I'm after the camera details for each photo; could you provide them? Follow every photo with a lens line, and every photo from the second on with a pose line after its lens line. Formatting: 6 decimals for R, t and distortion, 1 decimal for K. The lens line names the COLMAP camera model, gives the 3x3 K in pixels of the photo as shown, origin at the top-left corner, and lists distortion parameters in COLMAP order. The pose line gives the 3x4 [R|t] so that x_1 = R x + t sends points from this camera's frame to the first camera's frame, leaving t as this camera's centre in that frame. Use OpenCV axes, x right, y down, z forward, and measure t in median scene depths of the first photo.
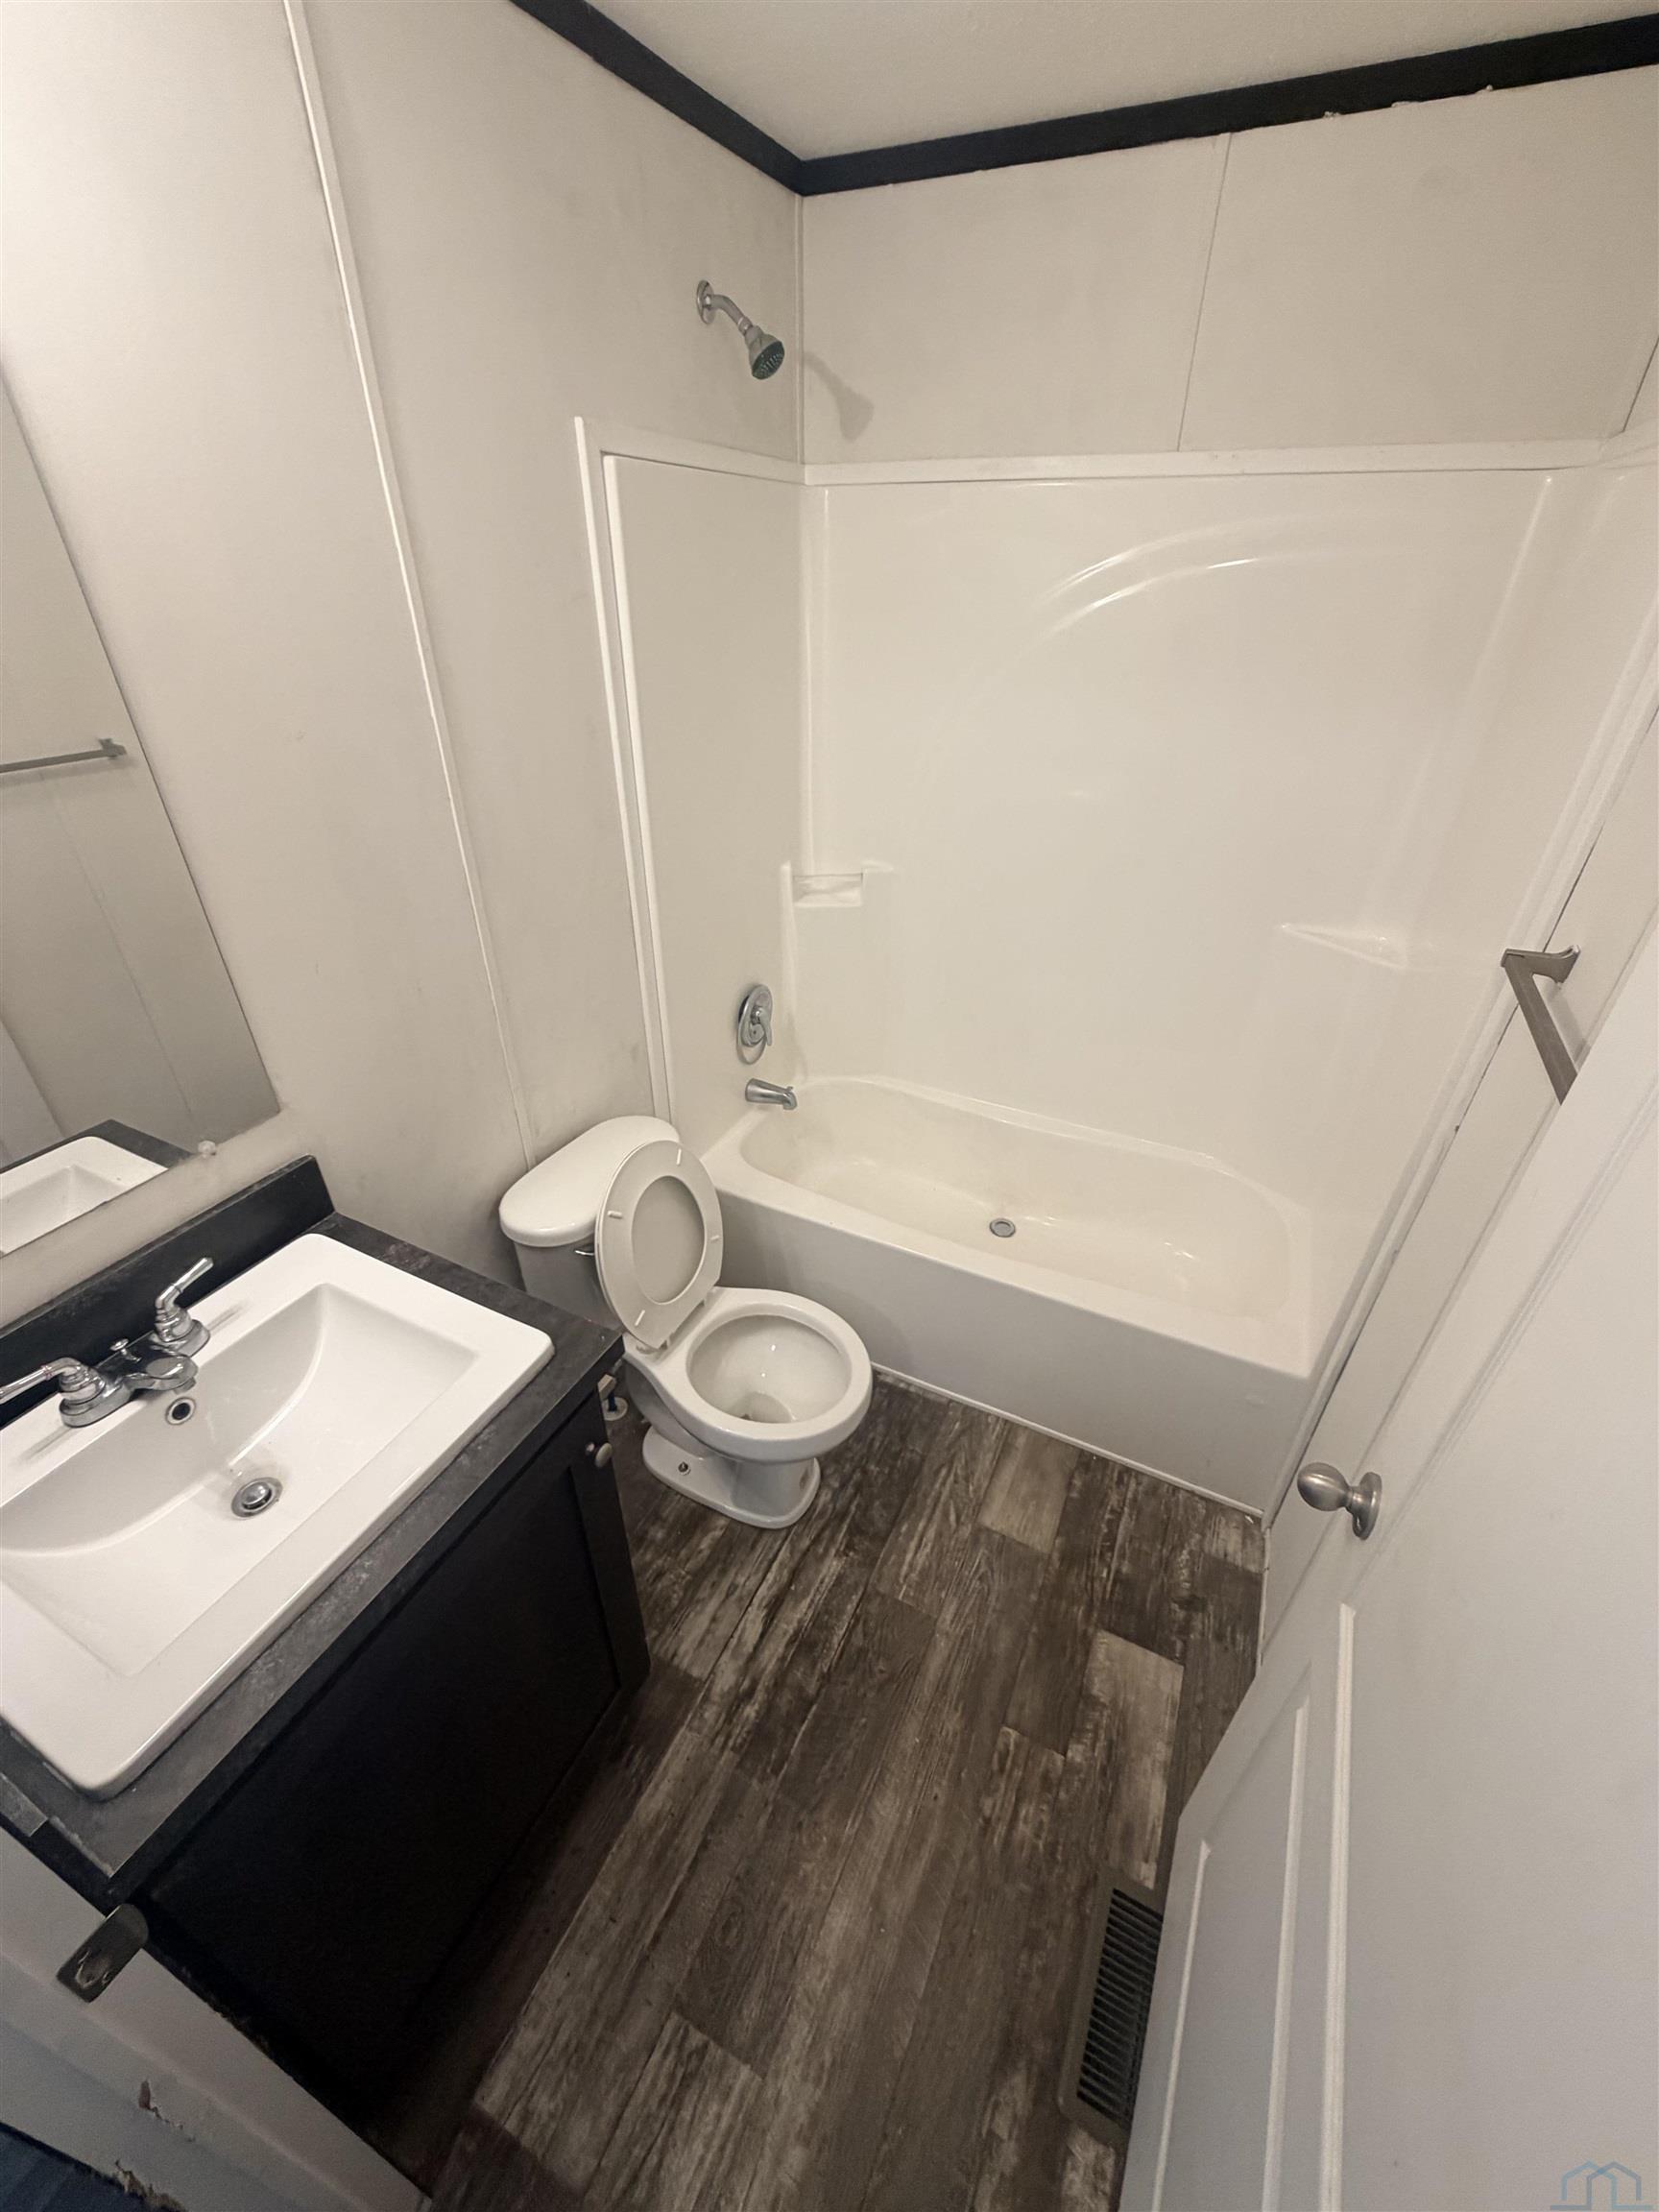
lens RADIAL K [[878.5, 0, 824.9], [0, 878.5, 1101.0], [0, 0, 1]] dist [0.000536, 0.000018]
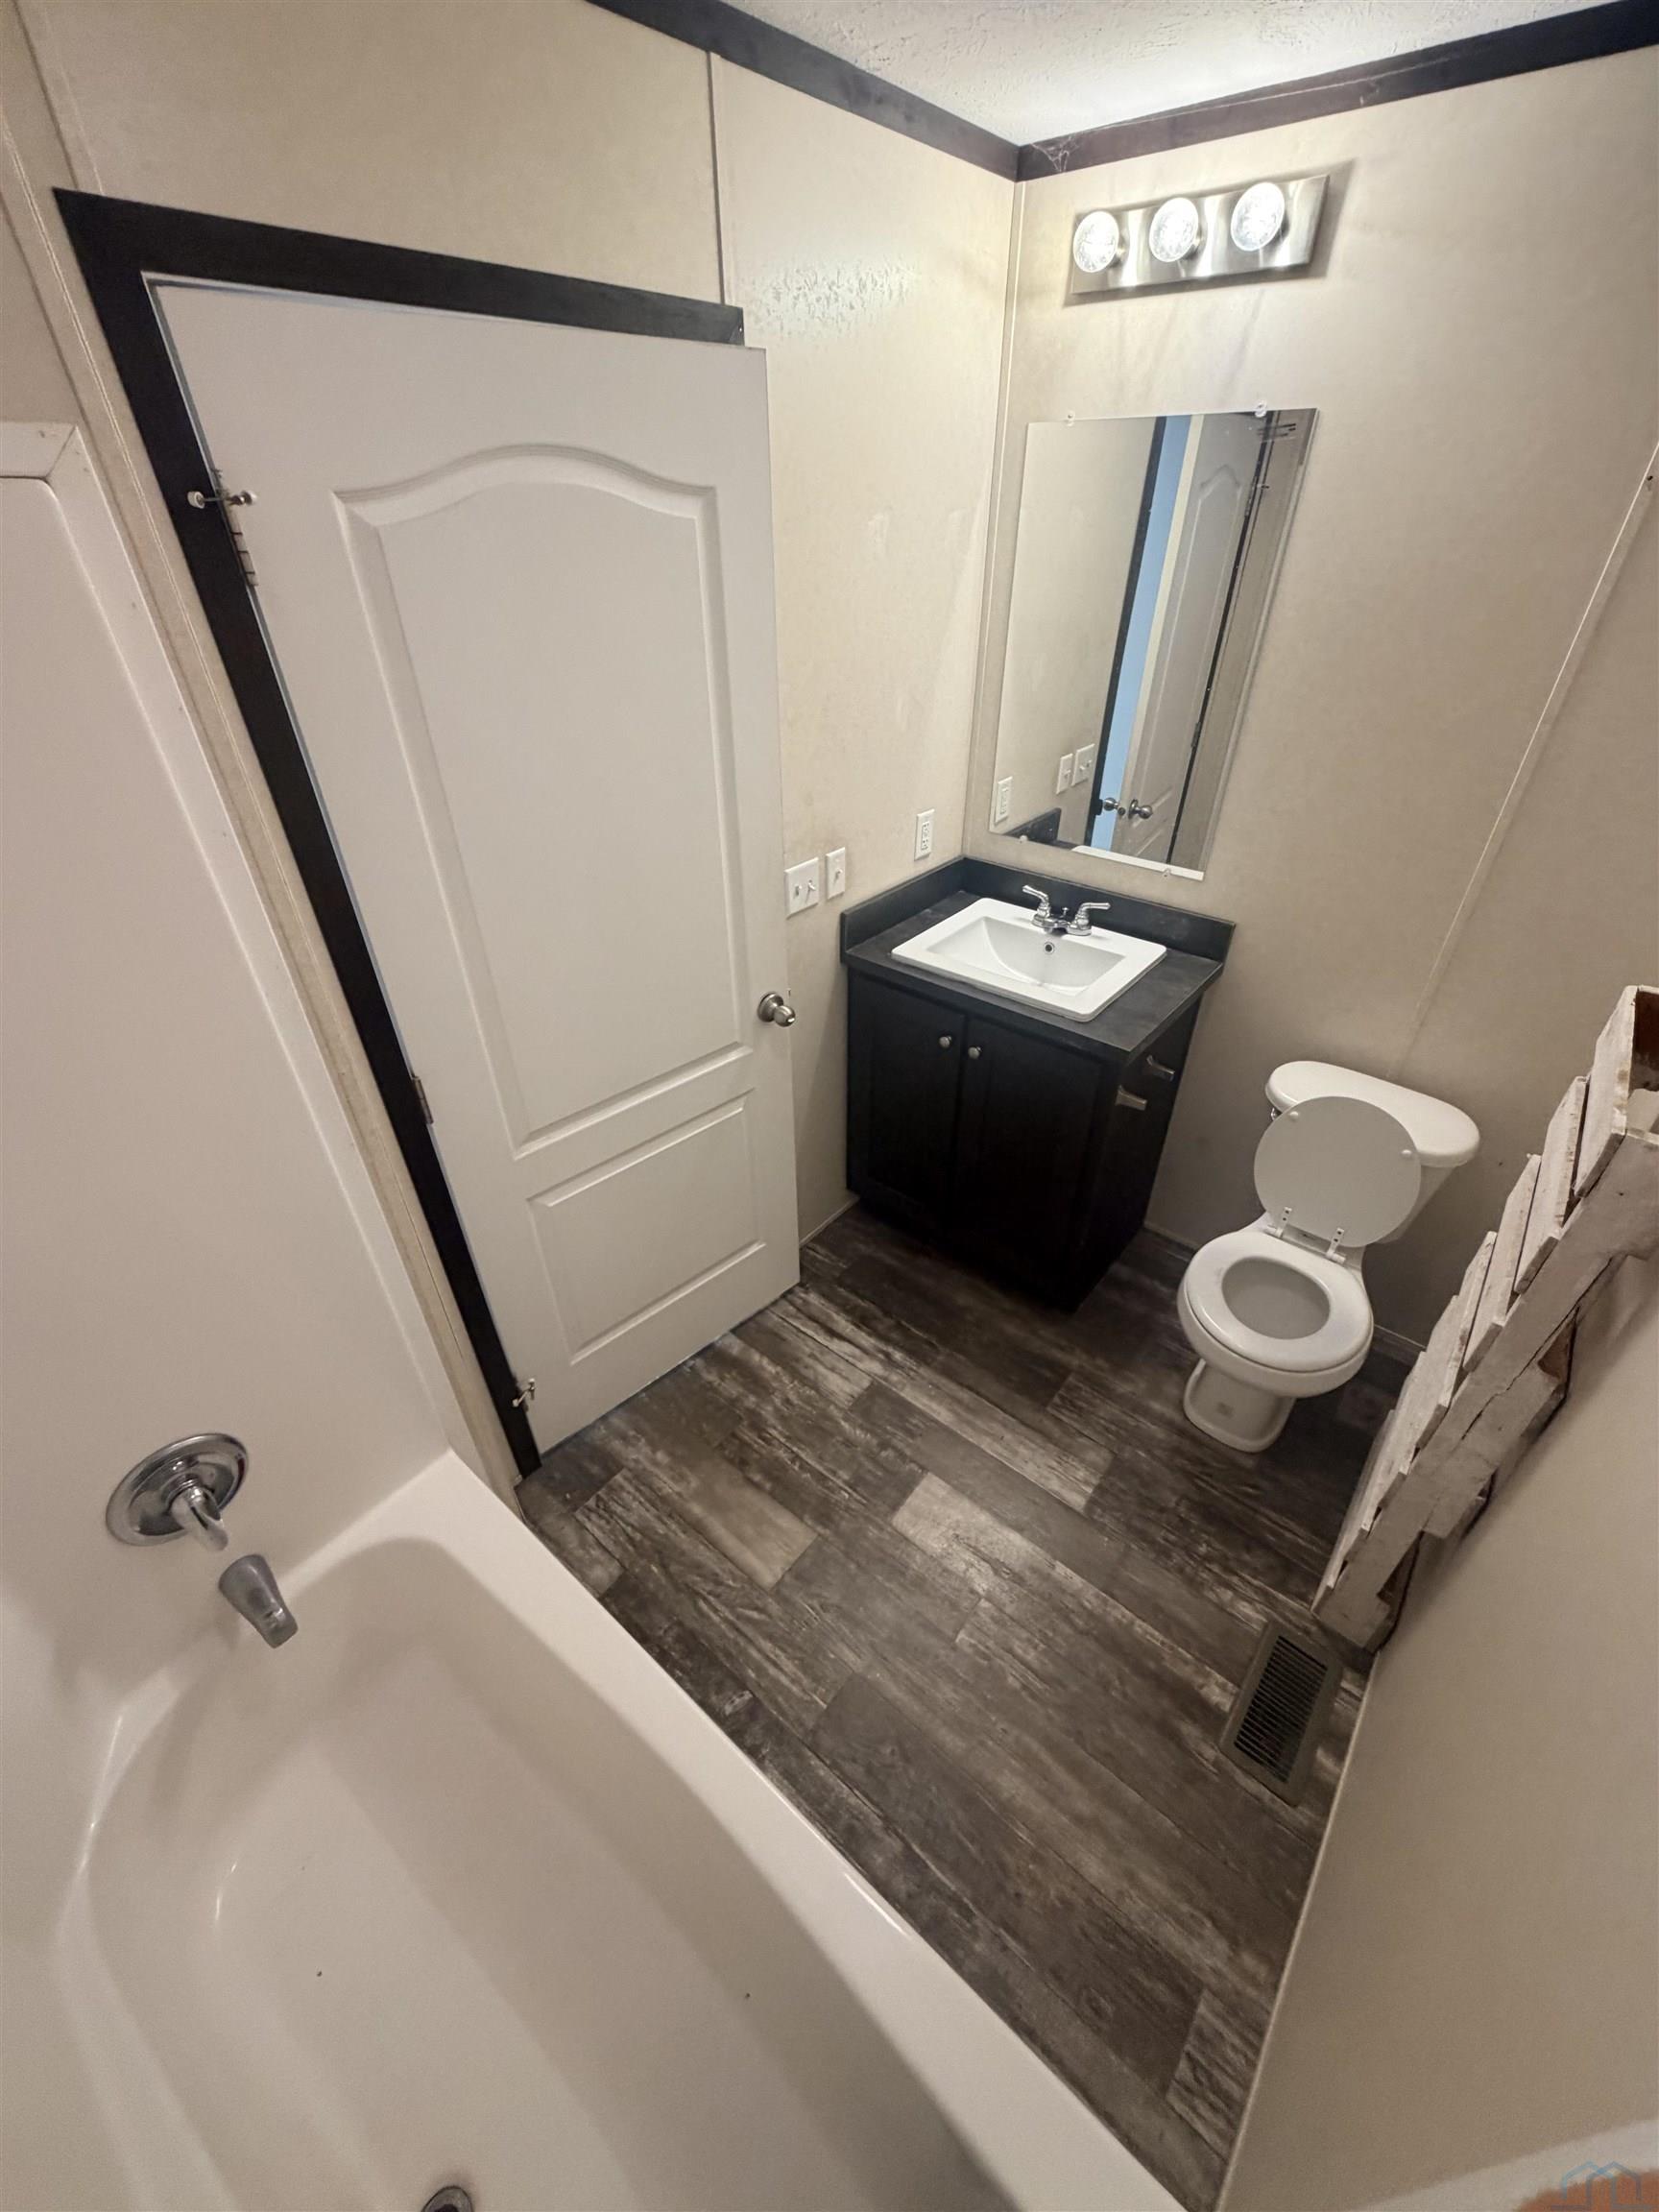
lens RADIAL K [[873.1, 0, 825.1], [0, 873.1, 1104.9], [0, 0, 1]] dist [-0.004494, 0.000199]
pose [[0.231365, -0.565718, 0.791476, -0.303779], [0.520620, 0.759253, 0.390498, -0.302162], [-0.821842, 0.321711, 0.470189, 0.372197]]
